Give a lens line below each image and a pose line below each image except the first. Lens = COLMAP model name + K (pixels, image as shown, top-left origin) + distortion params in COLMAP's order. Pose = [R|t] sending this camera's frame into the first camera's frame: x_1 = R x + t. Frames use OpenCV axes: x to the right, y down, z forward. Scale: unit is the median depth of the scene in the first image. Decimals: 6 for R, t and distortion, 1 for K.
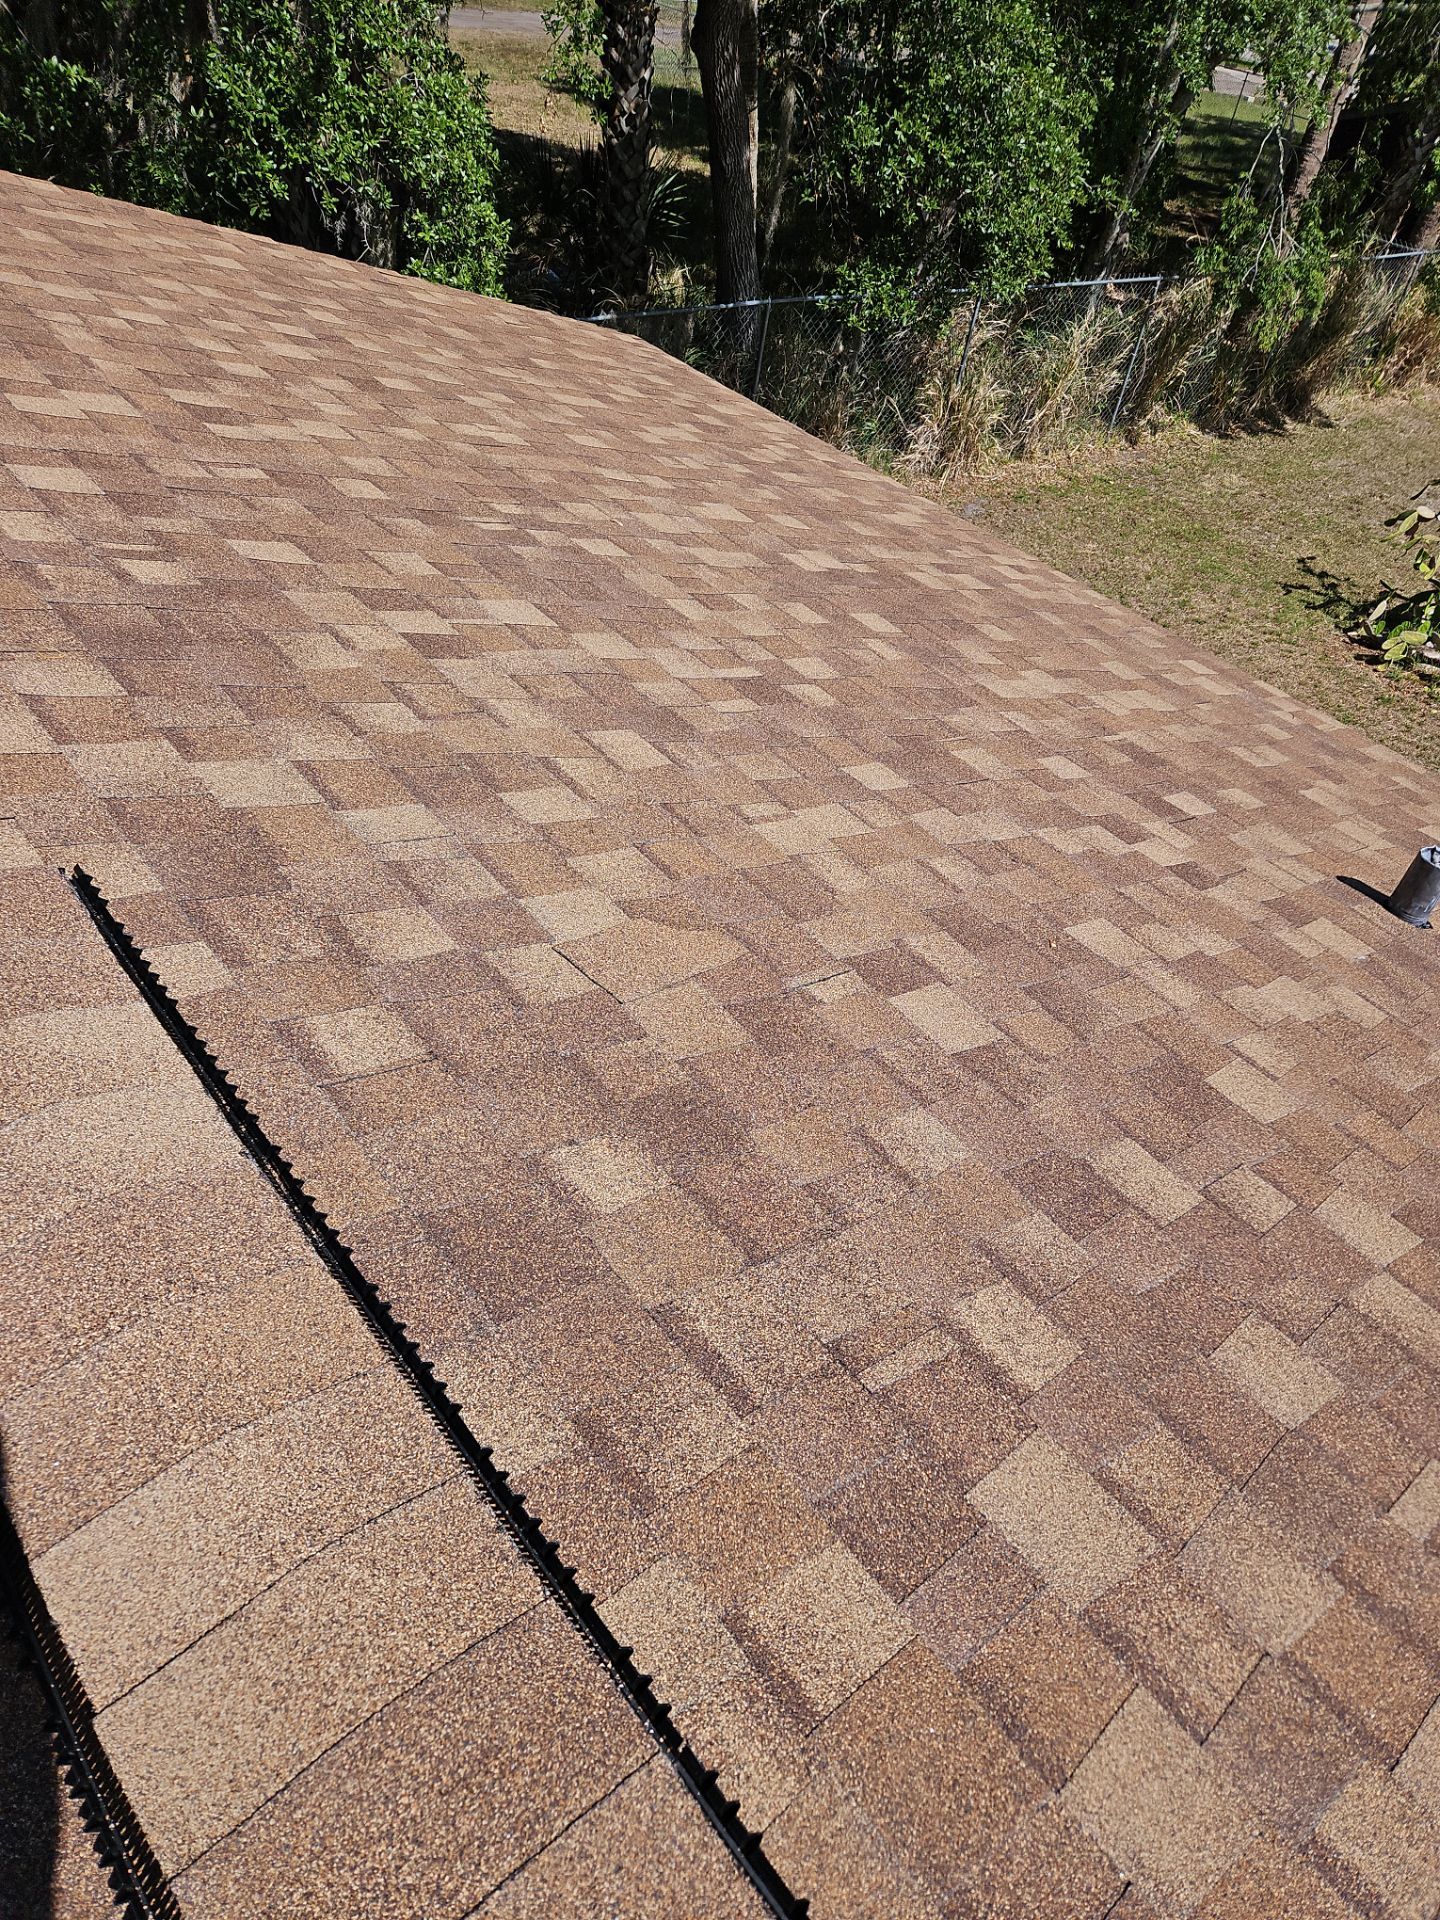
lens RADIAL K [[1131.8, 0, 753.7], [0, 1131.8, 965.9], [0, 0, 1]] dist [0.054185, -0.038870]
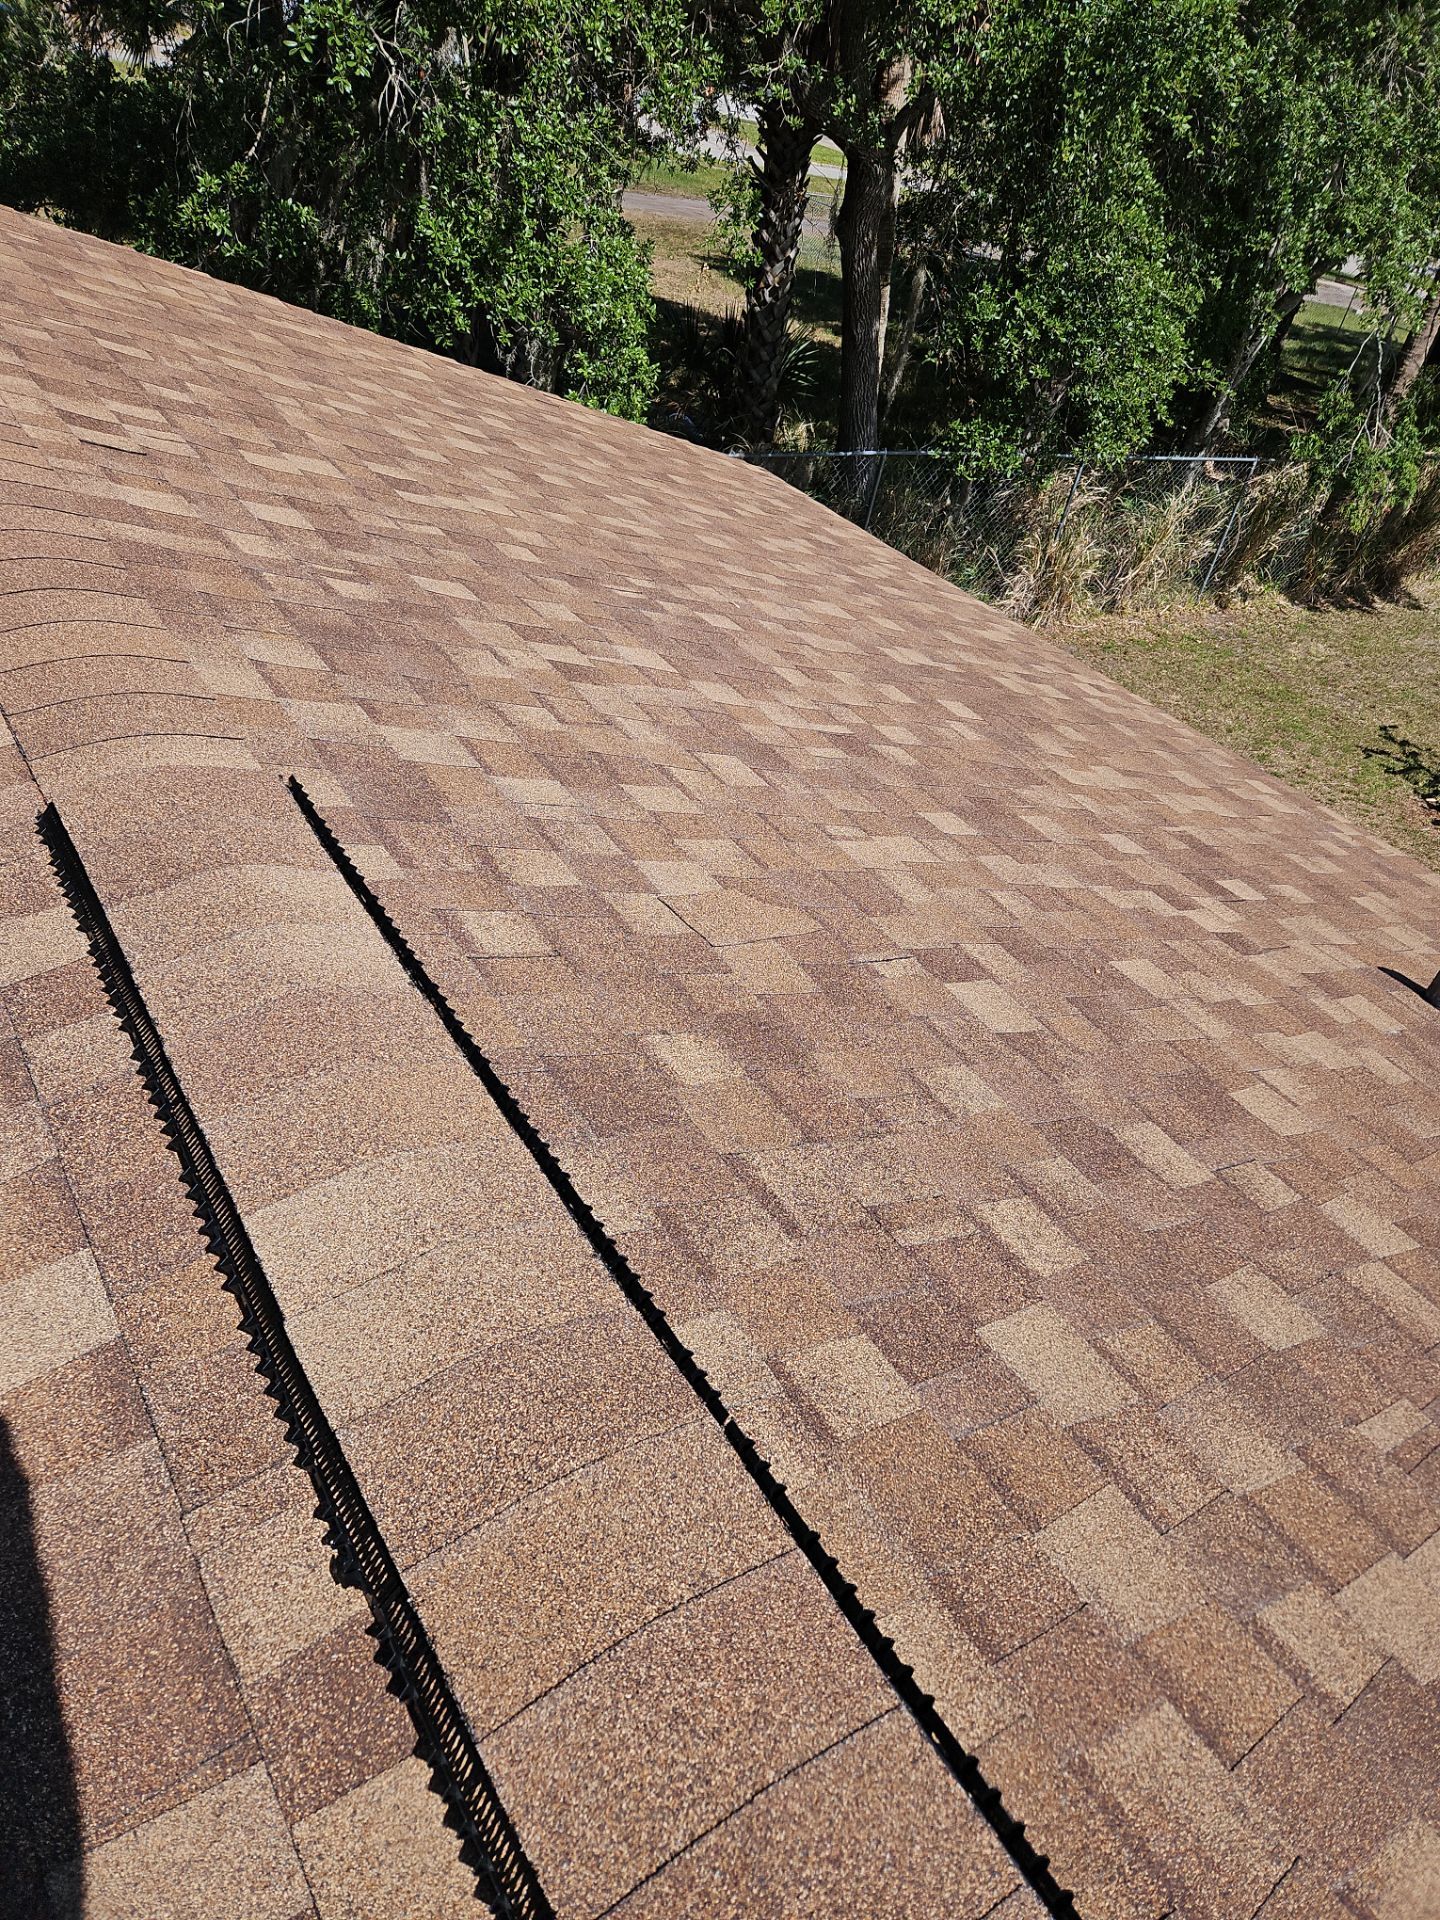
lens RADIAL K [[1131.8, 0, 753.7], [0, 1131.8, 965.9], [0, 0, 1]] dist [0.054185, -0.038870]
pose [[0.993842, 0.093805, -0.058982, -0.002442], [-0.099681, 0.989341, -0.106155, 0.099006], [0.048395, 0.111381, 0.992599, -0.086566]]
